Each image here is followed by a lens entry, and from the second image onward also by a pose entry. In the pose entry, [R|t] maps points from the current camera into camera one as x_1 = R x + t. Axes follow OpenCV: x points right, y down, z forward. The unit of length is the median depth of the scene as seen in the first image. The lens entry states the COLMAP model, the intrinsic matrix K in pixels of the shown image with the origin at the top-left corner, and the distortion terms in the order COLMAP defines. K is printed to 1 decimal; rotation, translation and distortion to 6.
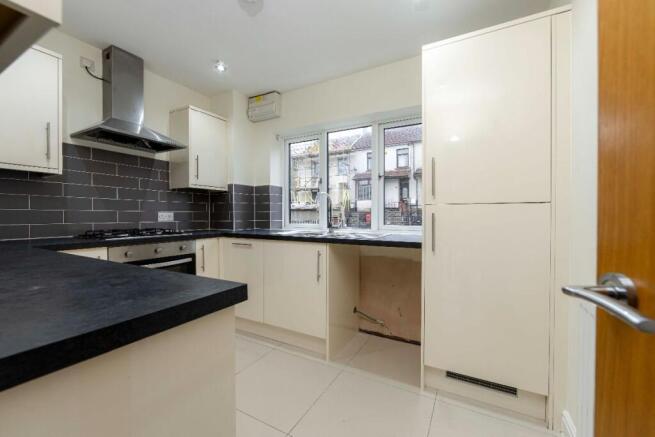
lens RADIAL K [[267.2, 0, 328.3], [0, 267.2, 218.1], [0, 0, 1]] dist [0.014976, 0.000106]
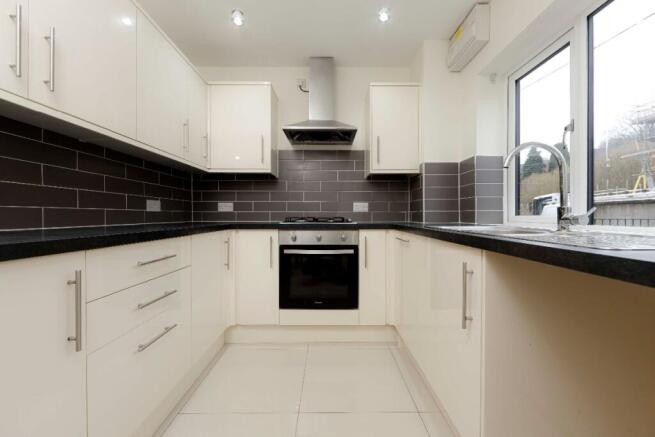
lens RADIAL K [[267.2, 0, 329.6], [0, 267.2, 215.8], [0, 0, 1]] dist [0.014976, 0.000106]
pose [[0.497174, 0.005594, -0.867633, 0.198888], [-0.009289, 0.999956, 0.001124, 0.028438], [0.867601, 0.007500, 0.497204, 0.420496]]
